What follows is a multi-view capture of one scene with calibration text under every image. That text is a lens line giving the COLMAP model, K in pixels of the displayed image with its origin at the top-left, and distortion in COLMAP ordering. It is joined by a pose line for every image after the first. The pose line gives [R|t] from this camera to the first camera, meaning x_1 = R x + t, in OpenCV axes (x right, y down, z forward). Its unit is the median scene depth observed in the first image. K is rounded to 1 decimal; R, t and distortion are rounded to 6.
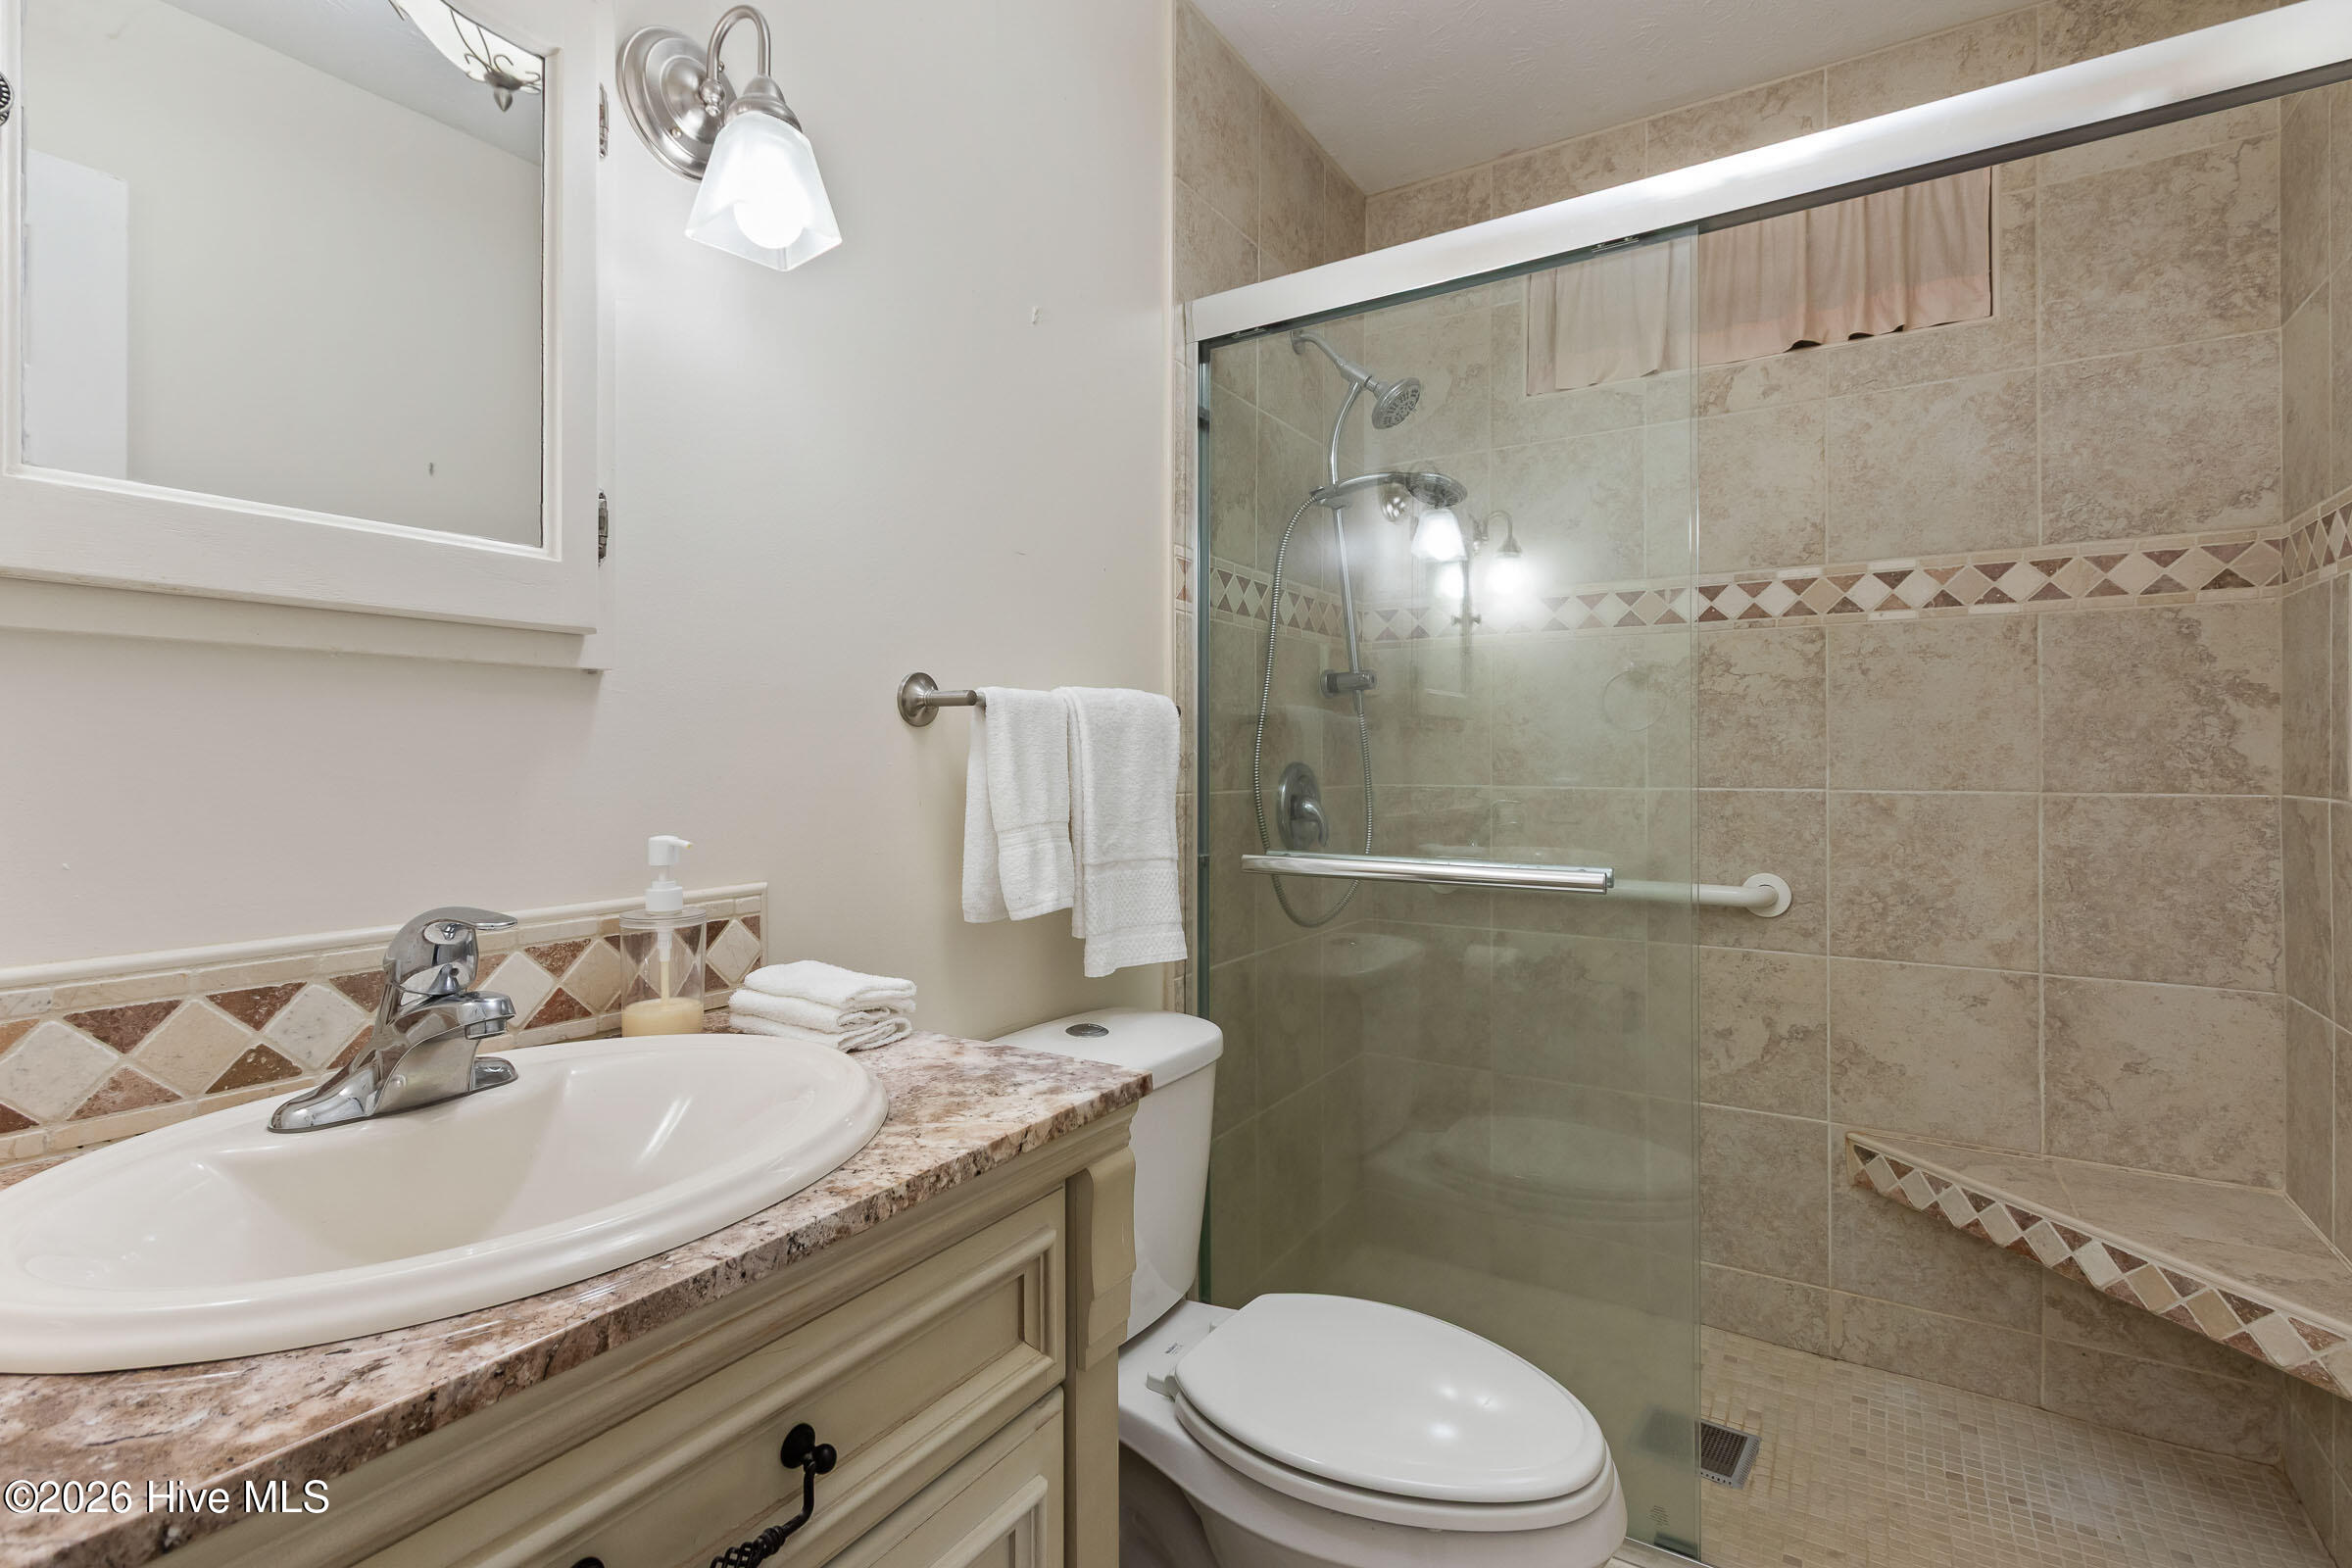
lens RADIAL K [[1114.4, 0, 1146.9], [0, 1114.4, 769.6], [0, 0, 1]] dist [-0.000344, 0.000091]
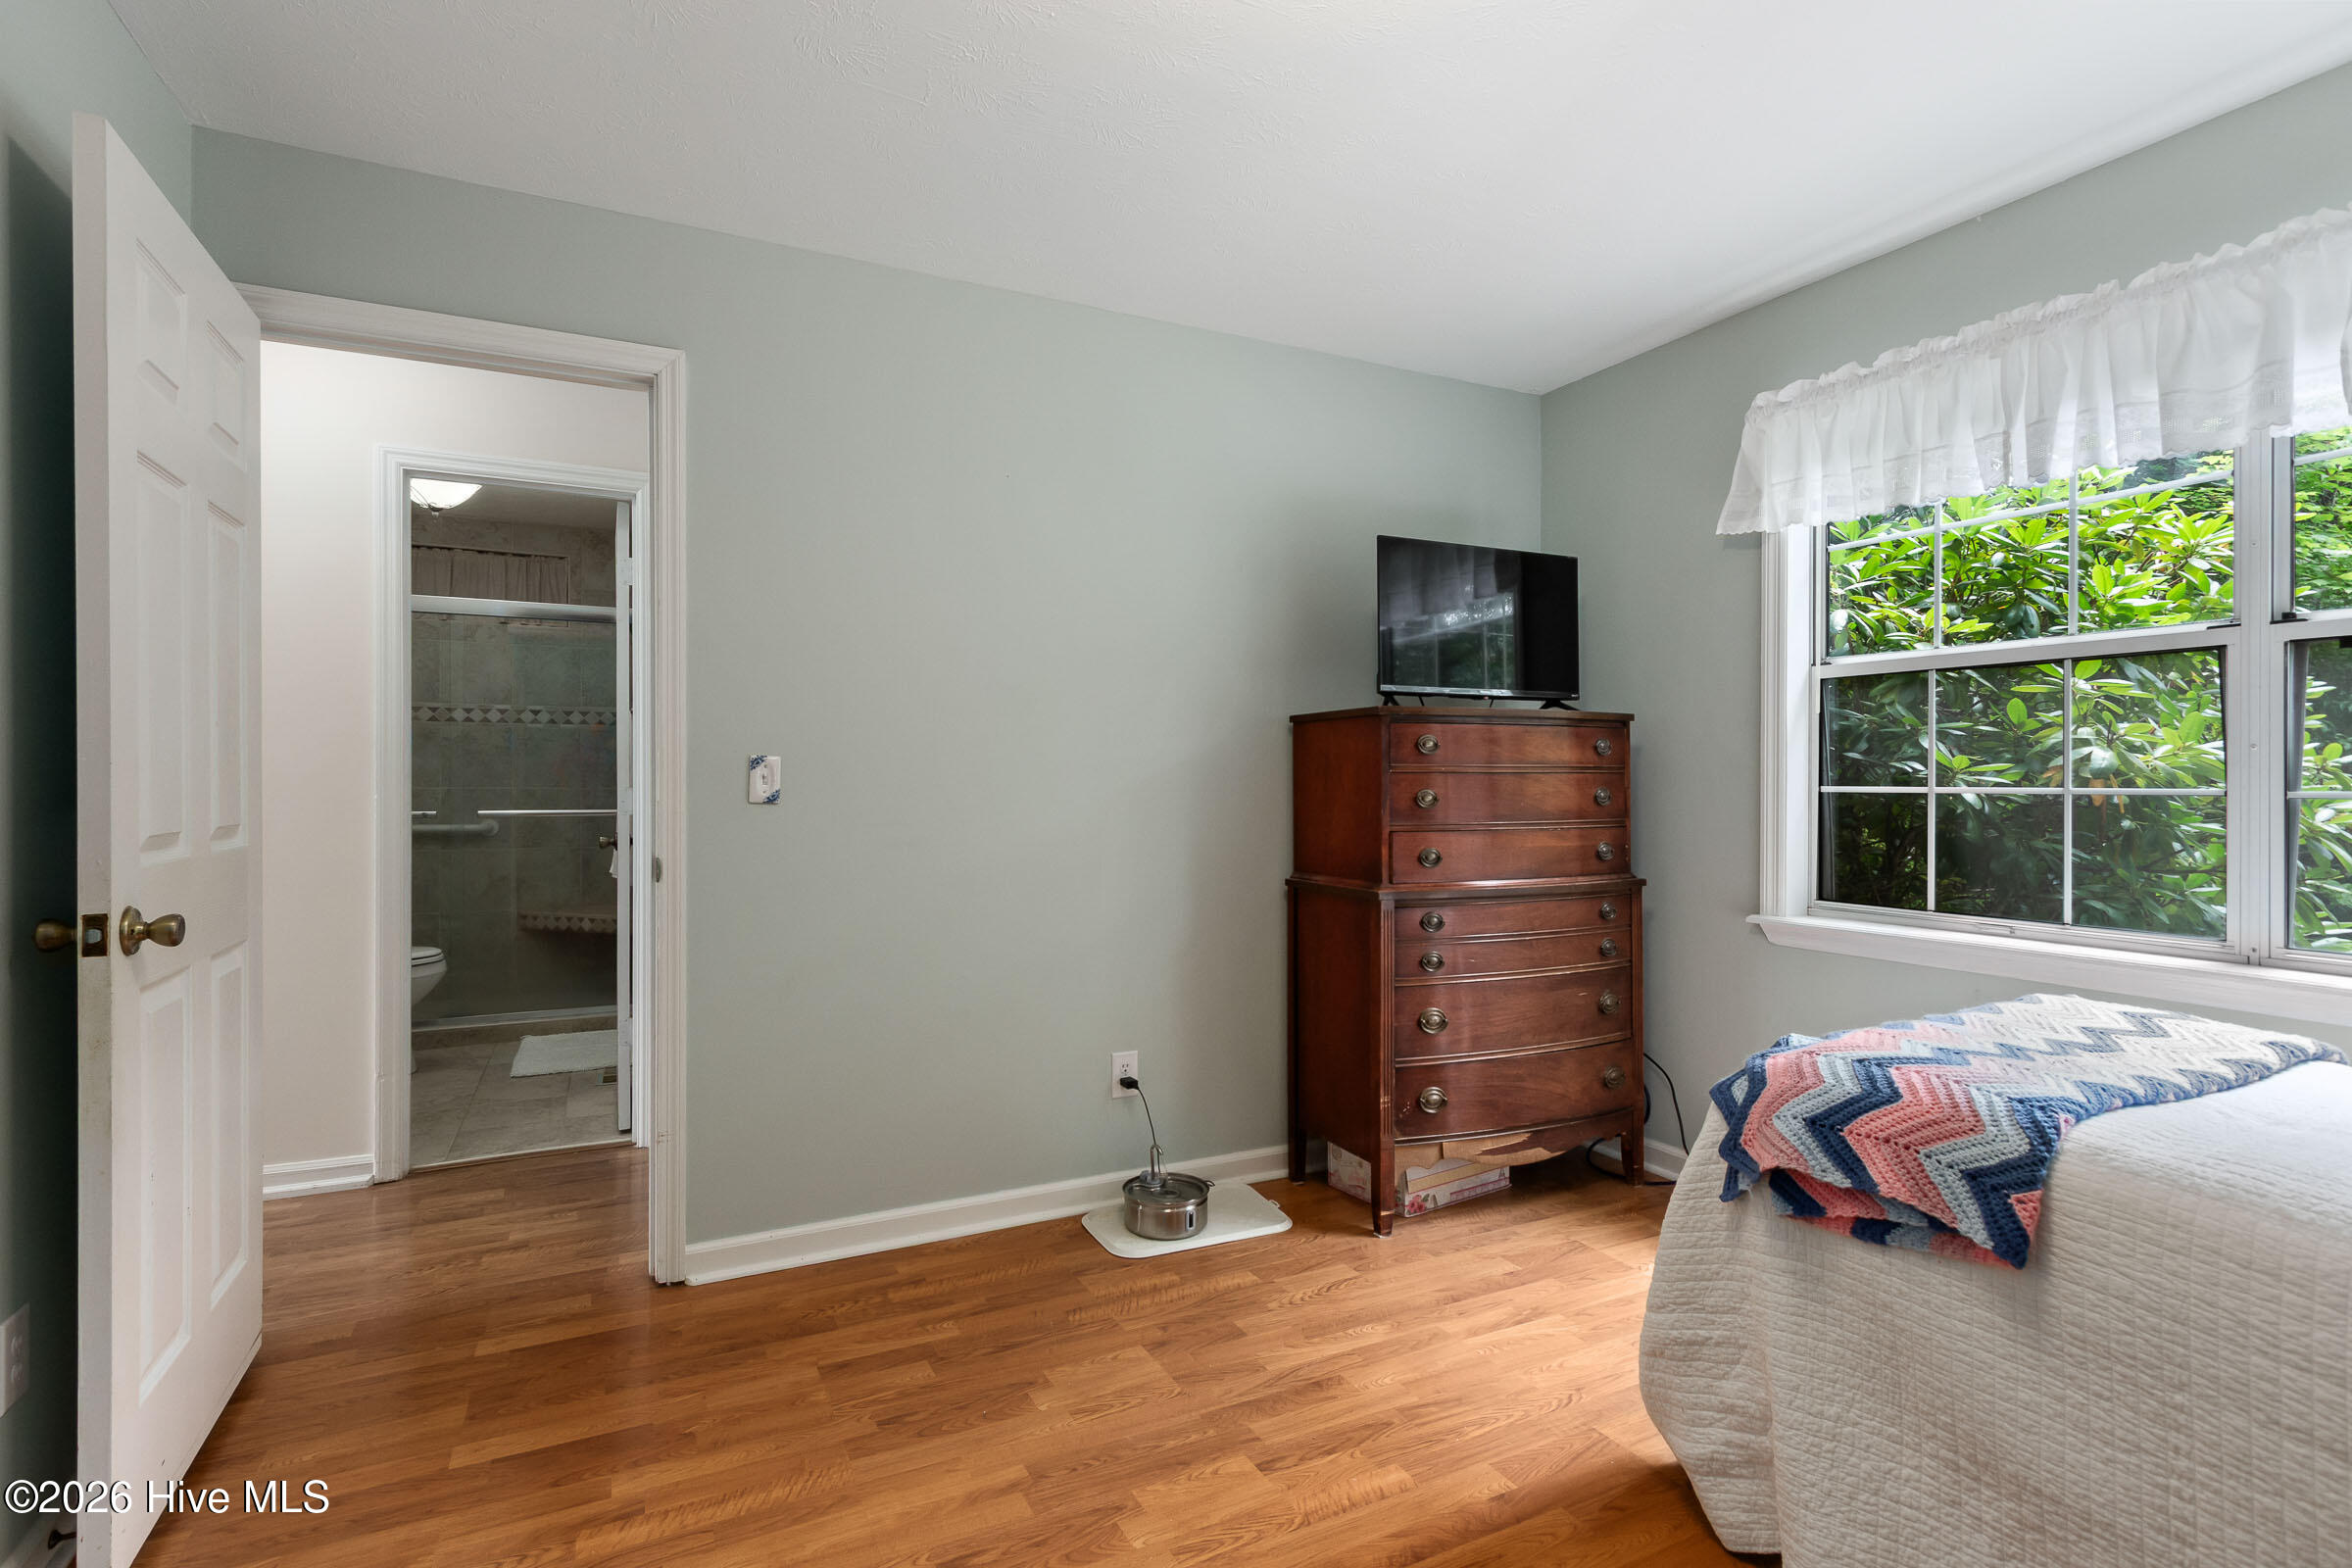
lens RADIAL K [[1114.4, 0, 1146.9], [0, 1114.4, 769.6], [0, 0, 1]] dist [-0.000344, 0.000091]
pose [[0.518545, 0.005303, 0.855034, -0.929313], [-0.003326, 0.999986, -0.004185, -0.020122], [-0.855044, -0.000674, 0.518555, -1.768048]]
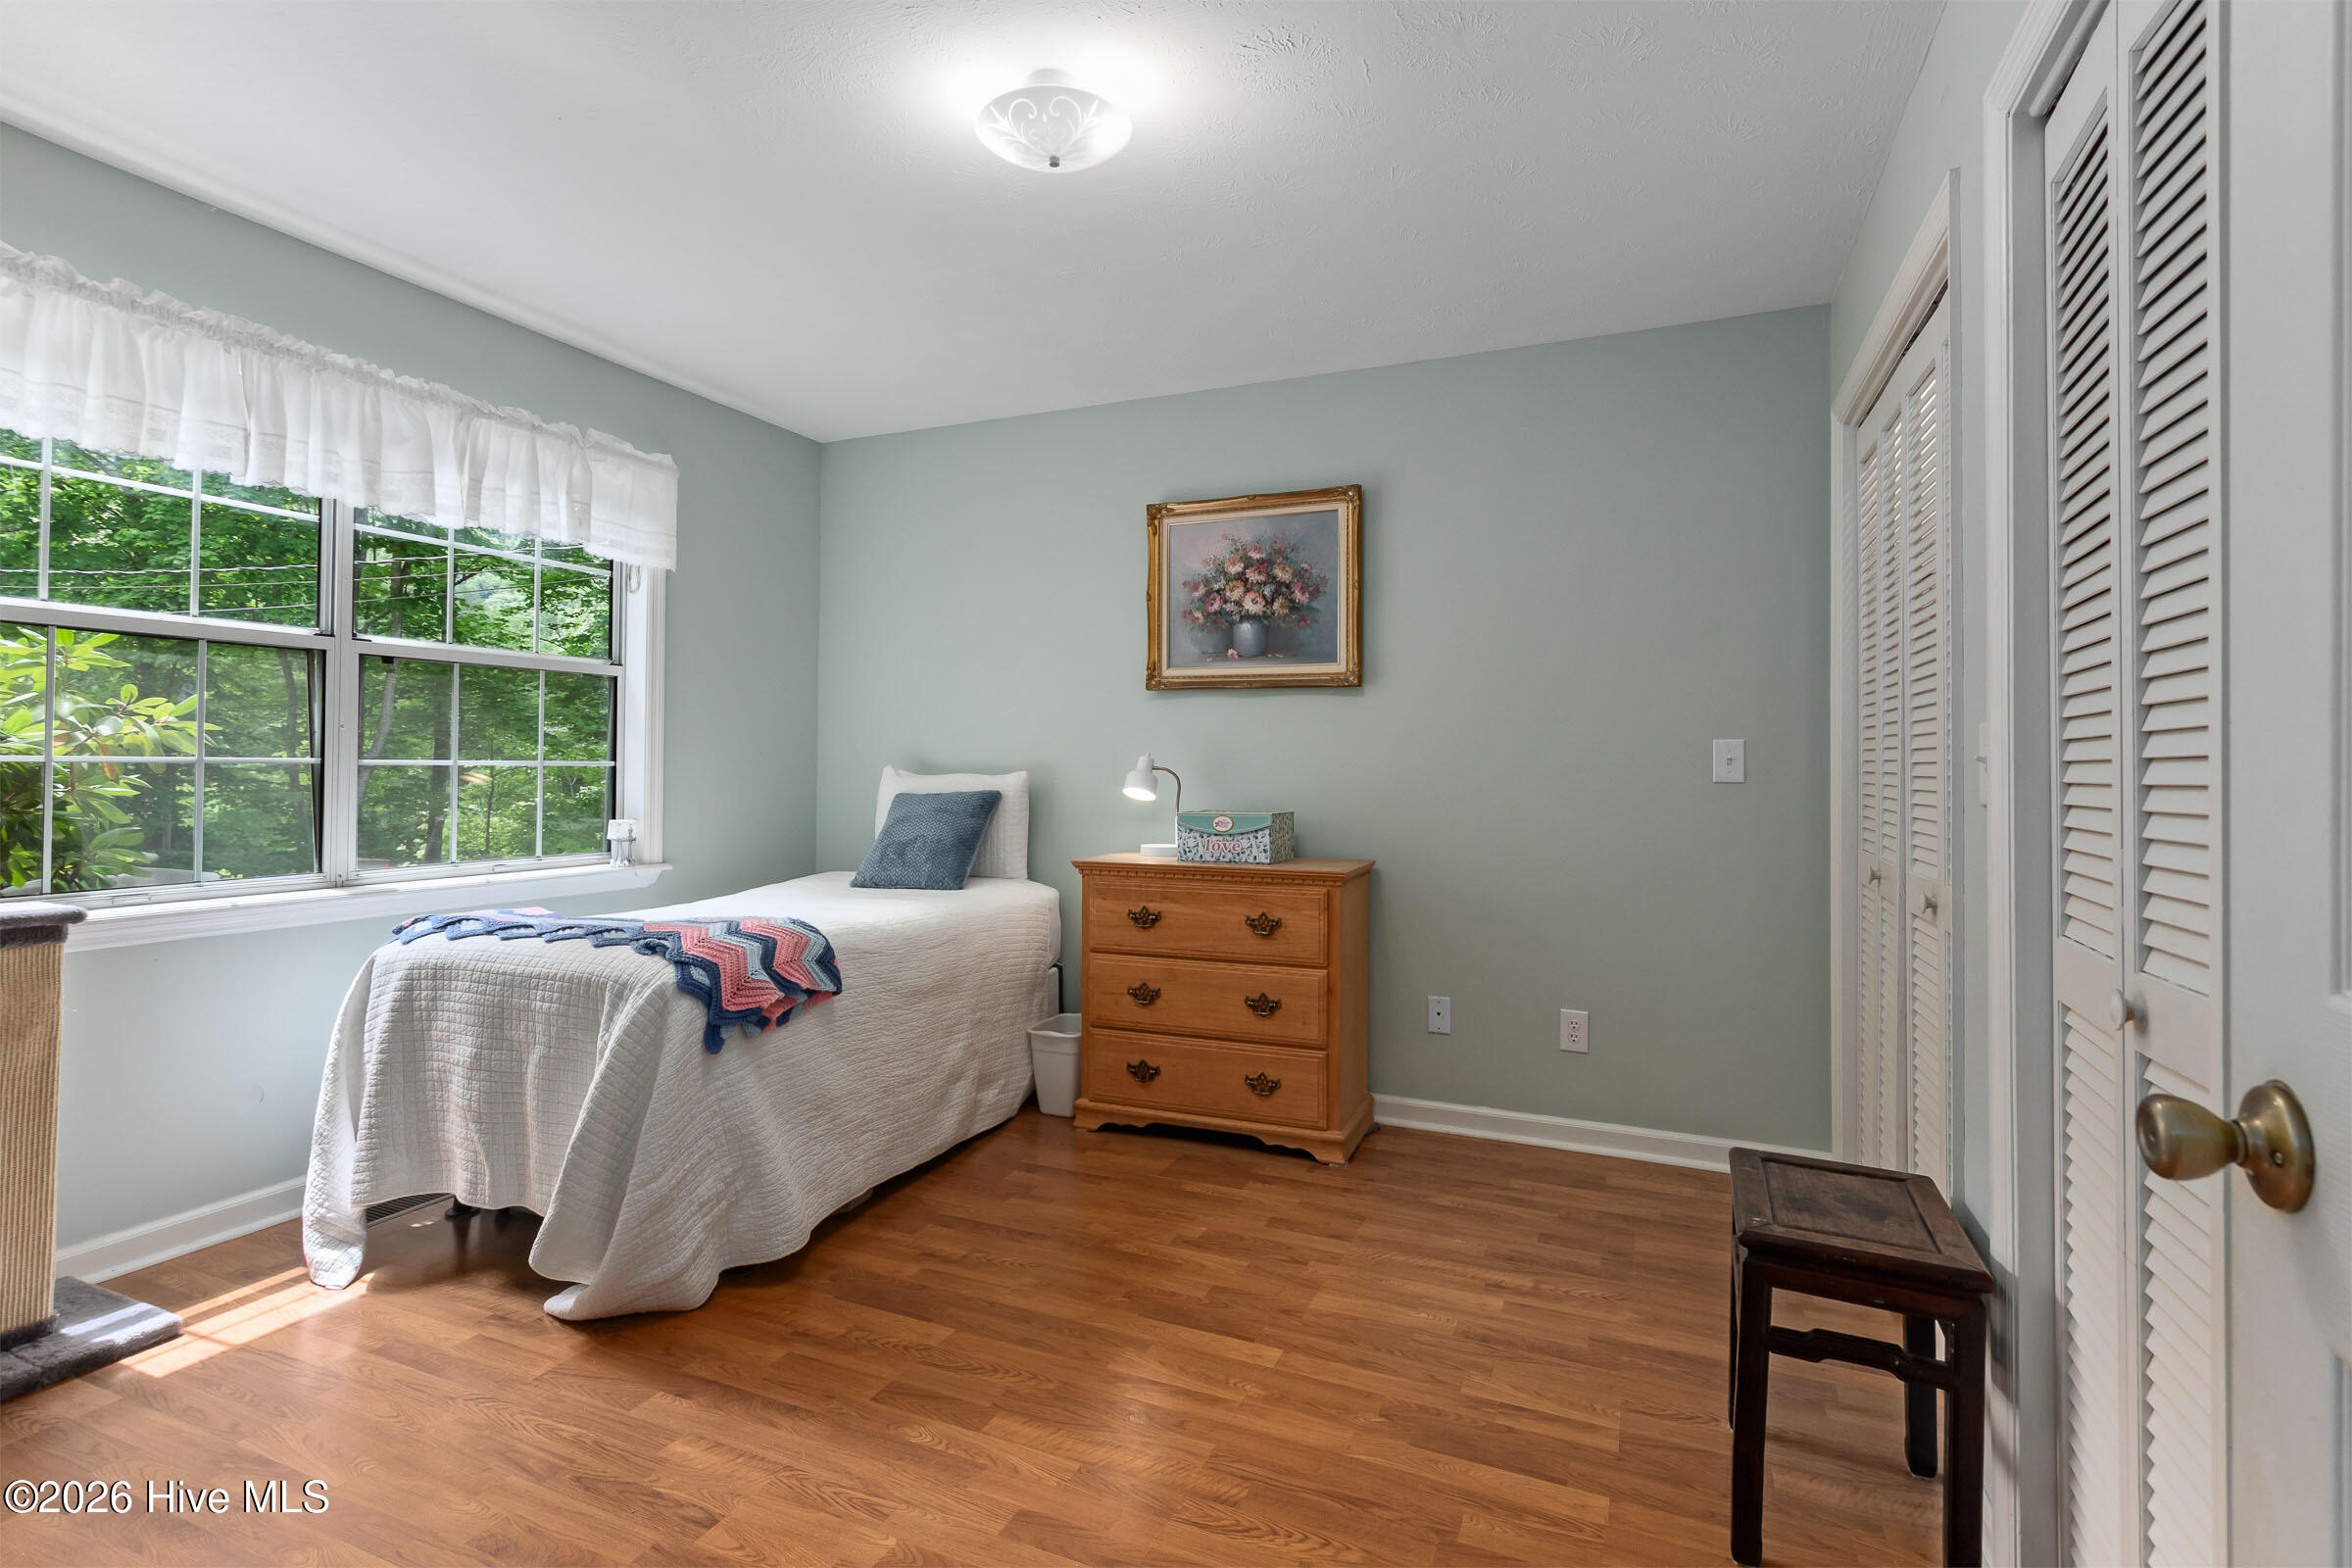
lens RADIAL K [[1114.4, 0, 1146.9], [0, 1114.4, 769.6], [0, 0, 1]] dist [-0.000344, 0.000091]
pose [[-0.988922, -0.007631, -0.148243, 1.733498], [-0.009117, 0.999915, 0.009349, -0.012724], [0.148159, 0.010597, -0.988907, 3.407545]]
